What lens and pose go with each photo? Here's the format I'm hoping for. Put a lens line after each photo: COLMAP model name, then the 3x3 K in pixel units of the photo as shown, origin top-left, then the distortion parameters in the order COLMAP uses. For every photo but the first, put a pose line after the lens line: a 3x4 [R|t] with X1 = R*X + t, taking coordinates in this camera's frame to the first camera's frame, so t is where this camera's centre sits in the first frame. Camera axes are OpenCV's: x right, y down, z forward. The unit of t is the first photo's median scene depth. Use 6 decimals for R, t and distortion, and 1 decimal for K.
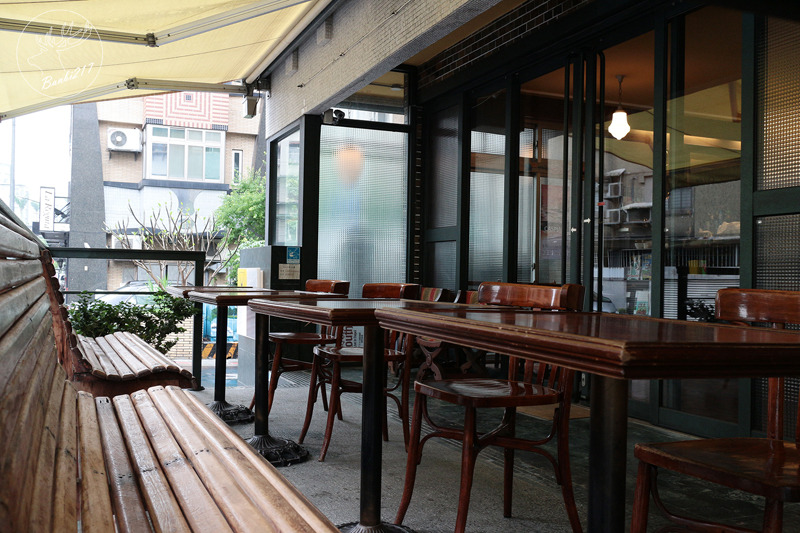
lens RADIAL K [[776.8, 0, 399.4], [0, 776.8, 267.8], [0, 0, 1]] dist [0.008064, 0.000000]
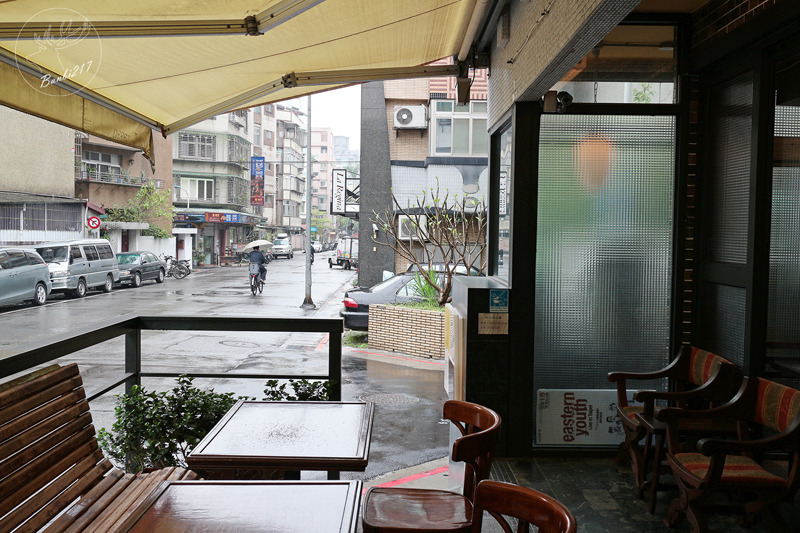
lens RADIAL K [[776.8, 0, 398.8], [0, 776.8, 264.8], [0, 0, 1]] dist [0.008064, 0.000000]
pose [[0.920159, 0.011622, -0.391372, 0.051607], [0.007047, 0.998906, 0.046232, -0.072608], [0.391481, -0.045299, 0.919071, 0.264991]]
